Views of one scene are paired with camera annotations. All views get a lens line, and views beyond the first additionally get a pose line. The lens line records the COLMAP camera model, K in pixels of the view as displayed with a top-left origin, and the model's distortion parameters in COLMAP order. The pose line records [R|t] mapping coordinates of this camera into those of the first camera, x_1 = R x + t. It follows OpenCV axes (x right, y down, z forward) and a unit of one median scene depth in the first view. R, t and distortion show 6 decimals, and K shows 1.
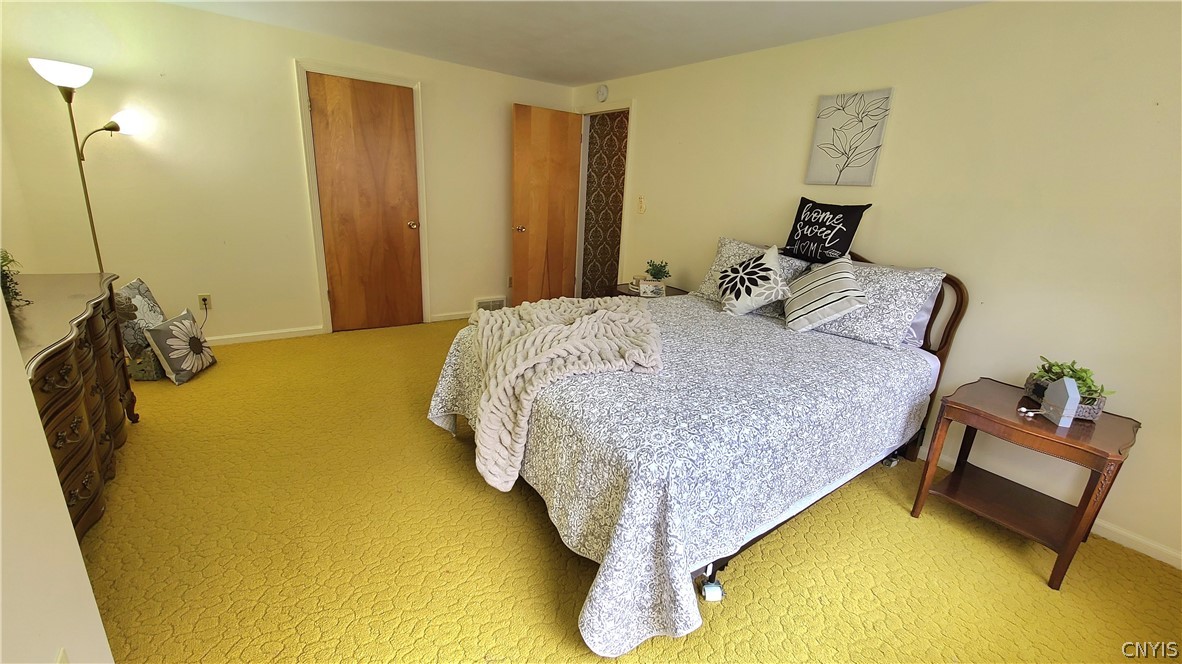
lens RADIAL K [[480.5, 0, 597.5], [0, 480.5, 332.2], [0, 0, 1]] dist [-0.001248, -0.000954]
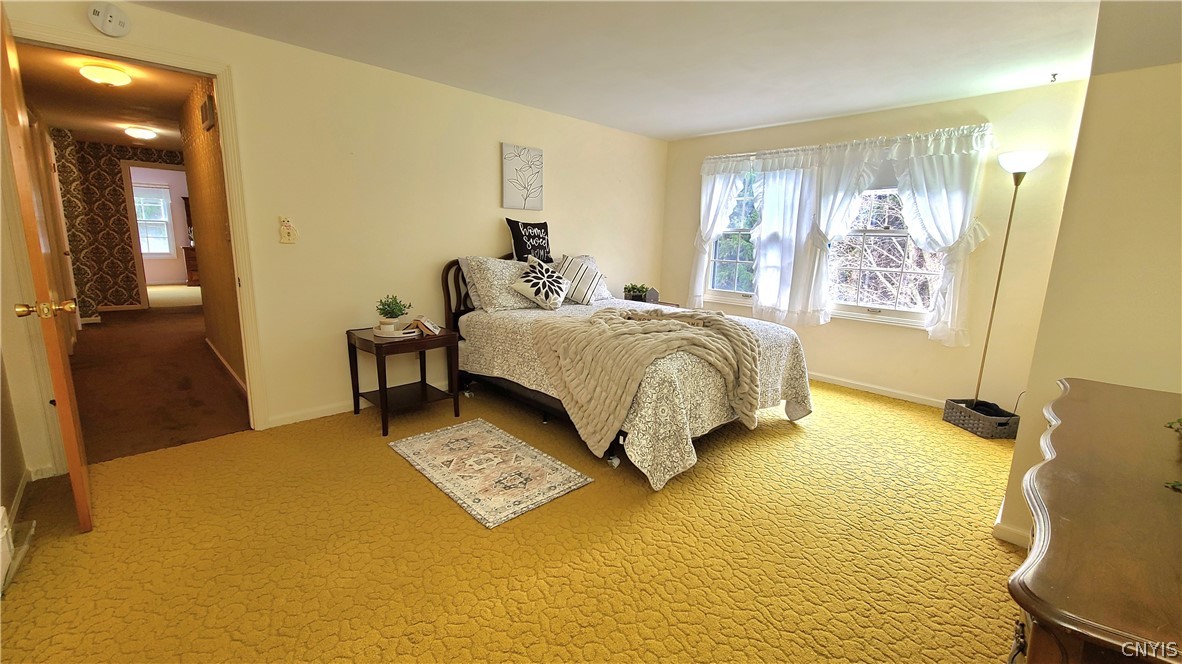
lens RADIAL K [[480.5, 0, 597.5], [0, 480.5, 332.2], [0, 0, 1]] dist [-0.001248, -0.000954]
pose [[-0.251084, -0.246659, 0.936011, -0.987803], [0.234552, 0.922666, 0.306061, -0.358128], [-0.939118, 0.296390, -0.173813, 1.162896]]
